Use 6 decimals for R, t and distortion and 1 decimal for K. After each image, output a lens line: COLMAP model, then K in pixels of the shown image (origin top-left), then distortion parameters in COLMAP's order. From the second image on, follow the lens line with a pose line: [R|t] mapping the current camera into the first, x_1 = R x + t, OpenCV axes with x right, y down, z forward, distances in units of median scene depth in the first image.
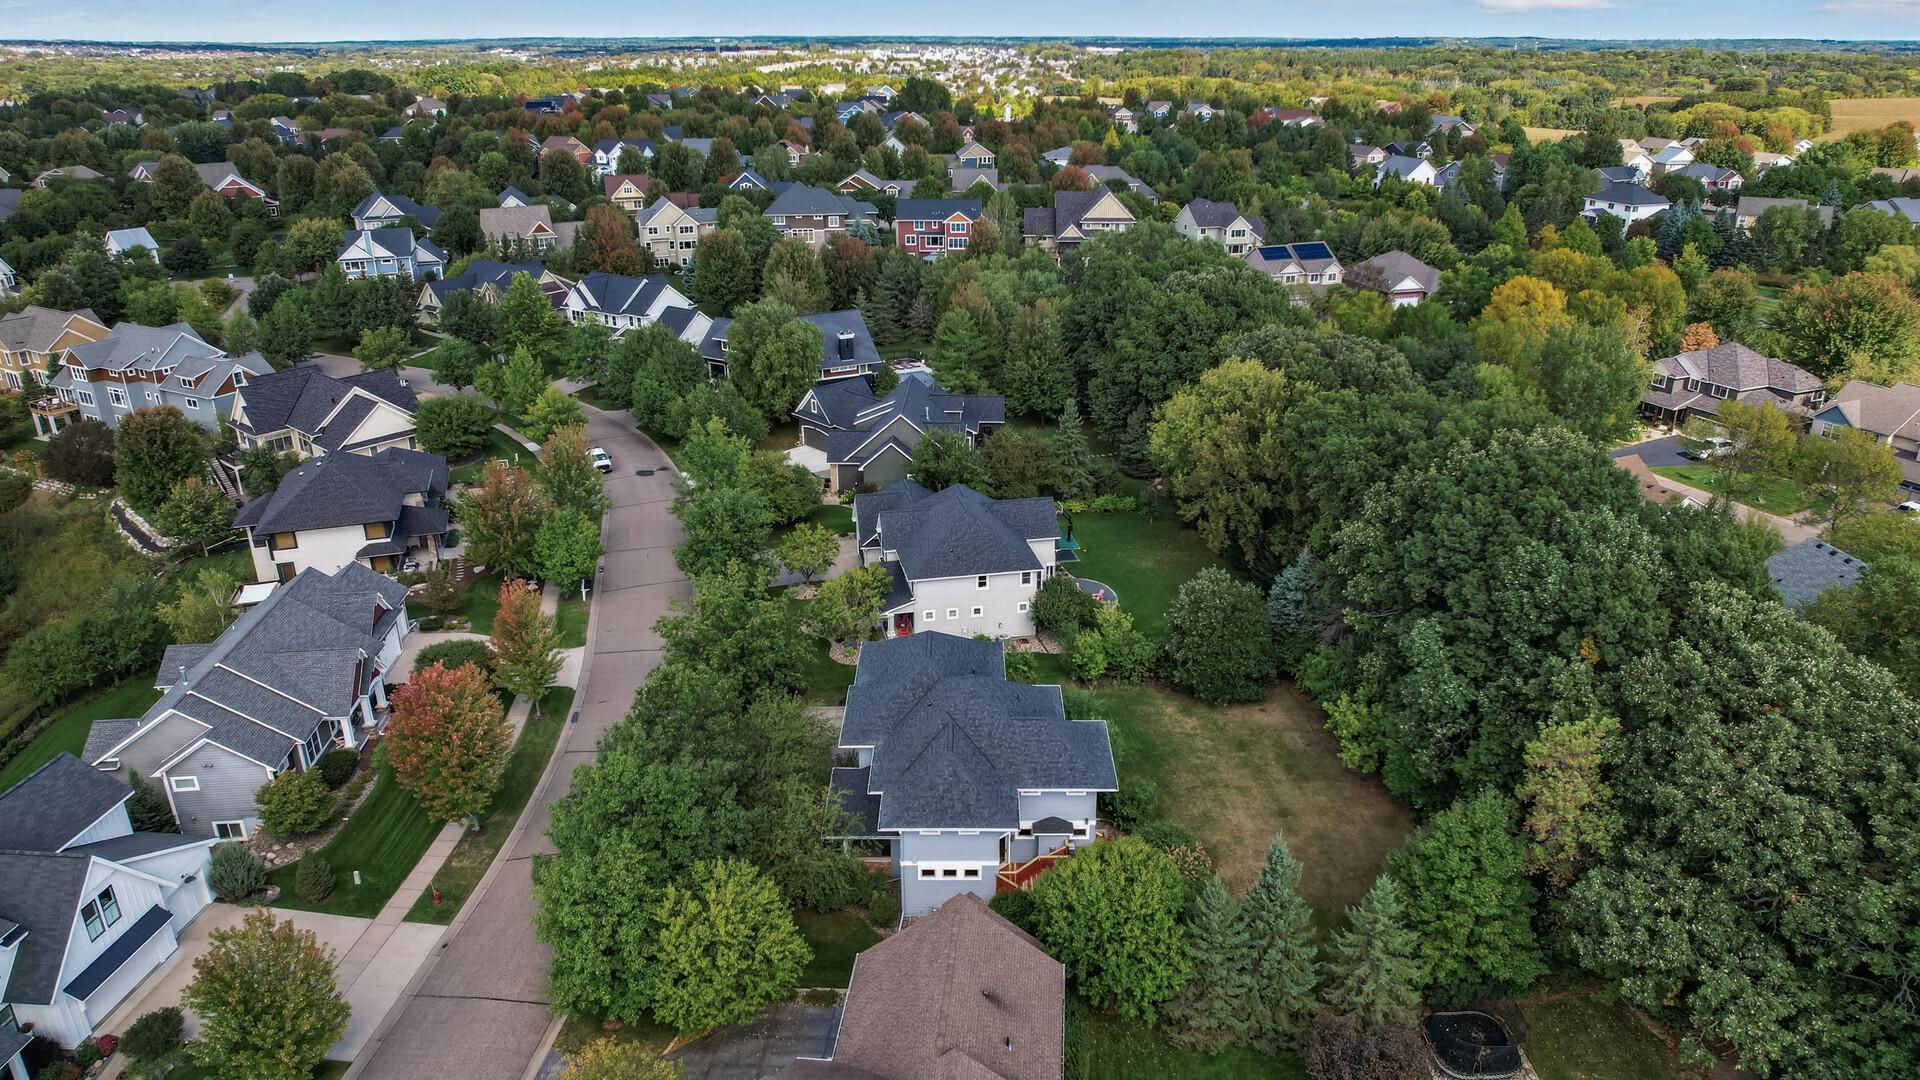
lens RADIAL K [[1264.3, 0, 974.7], [0, 1264.3, 549.5], [0, 0, 1]] dist [-0.060697, 0.052749]
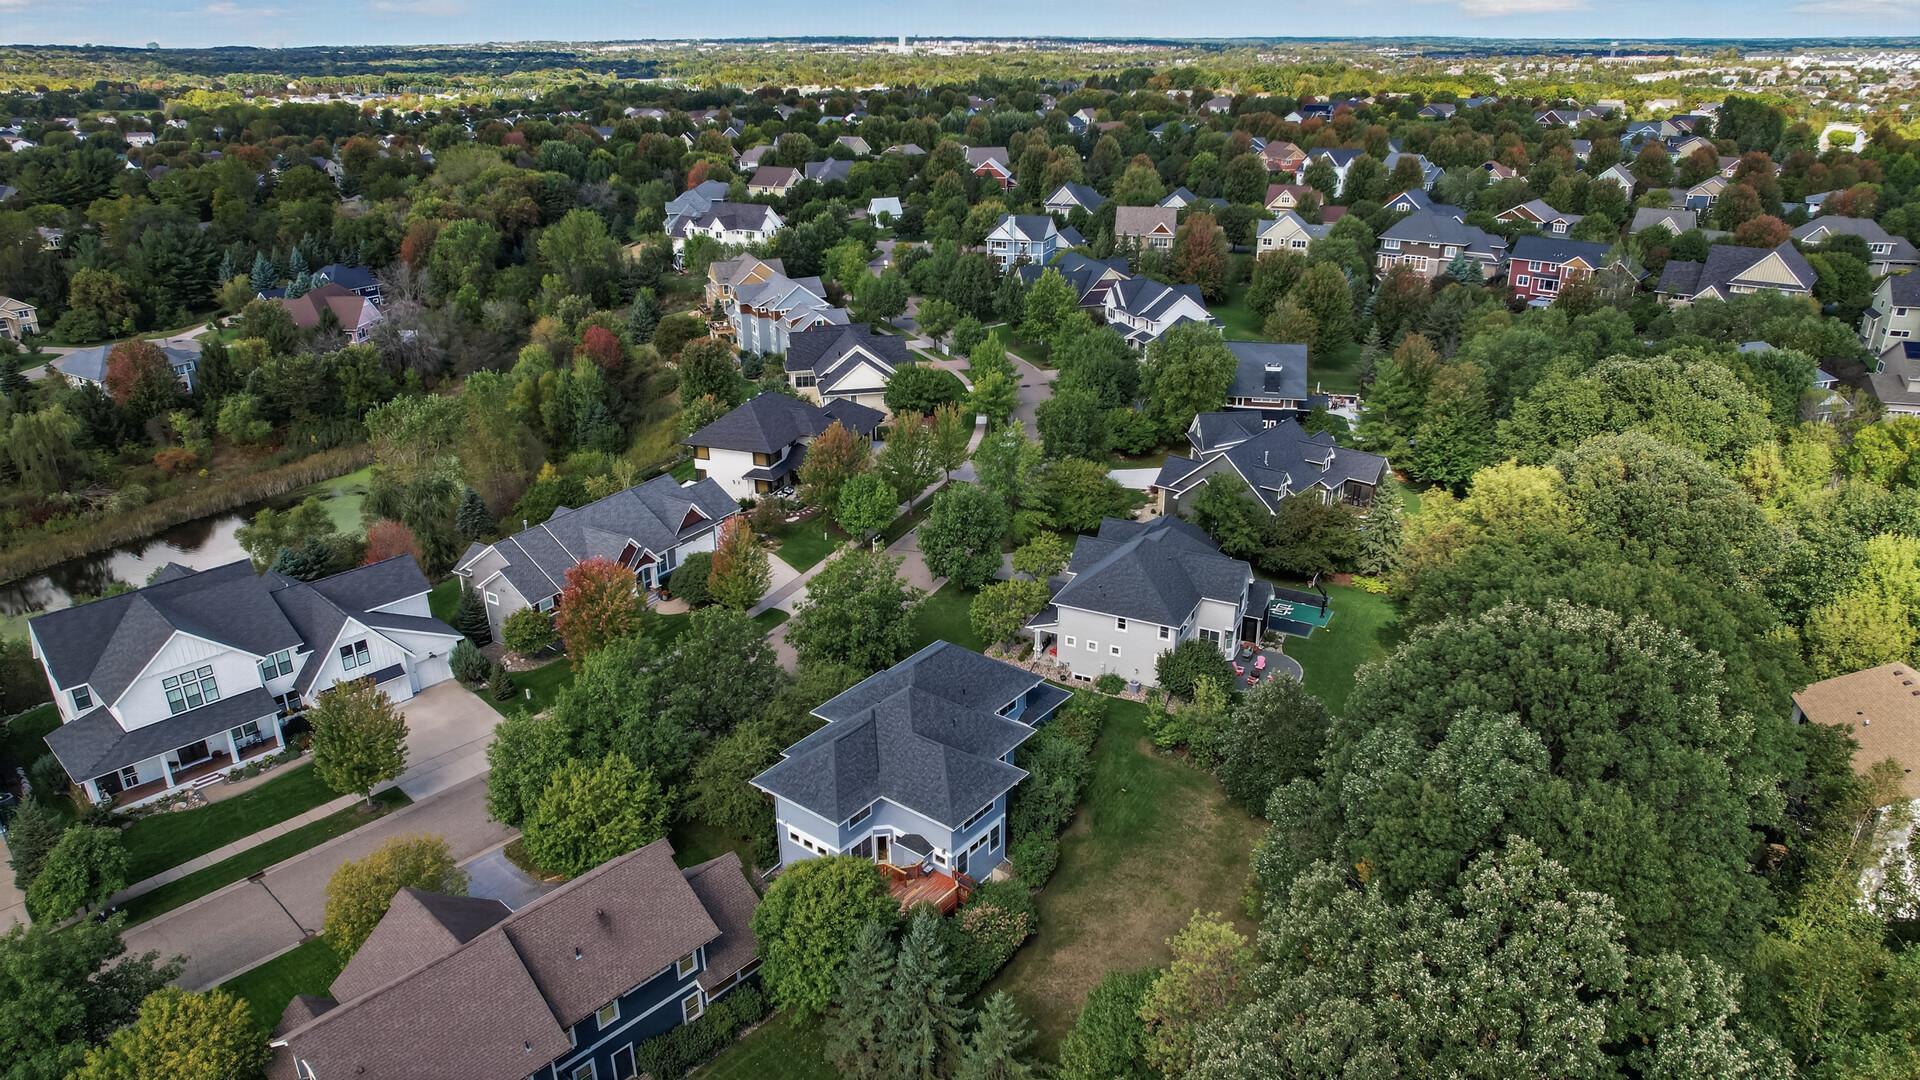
lens RADIAL K [[1264.3, 0, 956.8], [0, 1264.3, 538.3], [0, 0, 1]] dist [-0.060697, 0.052749]
pose [[0.784609, 0.228377, -0.576396, 0.290140], [-0.231951, 0.970298, 0.068708, -0.048956], [0.574967, 0.079787, 0.814277, 0.066079]]
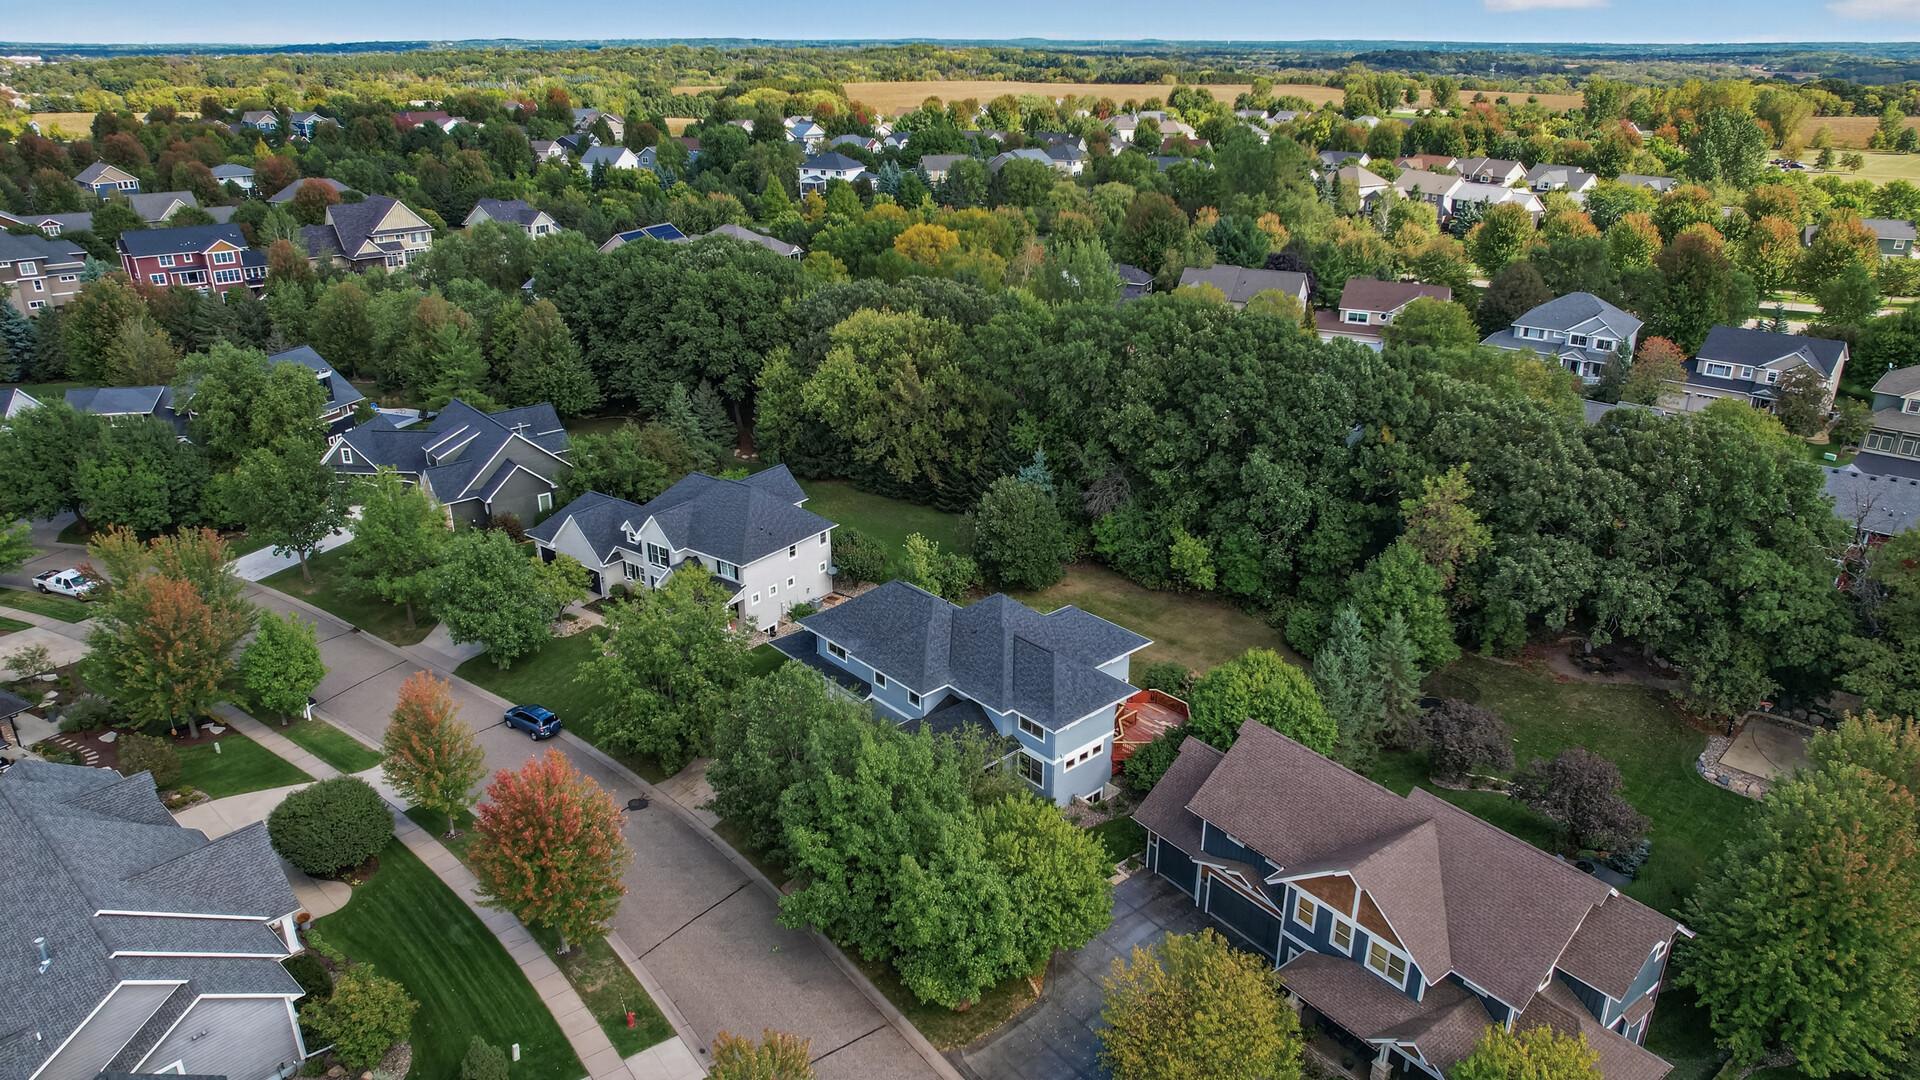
lens RADIAL K [[1264.3, 0, 958.1], [0, 1264.3, 535.3], [0, 0, 1]] dist [-0.060697, 0.052749]
pose [[0.740606, -0.249118, 0.624054, -0.327204], [0.256981, 0.963141, 0.079503, -0.020807], [-0.620857, 0.101489, 0.777326, 0.081788]]
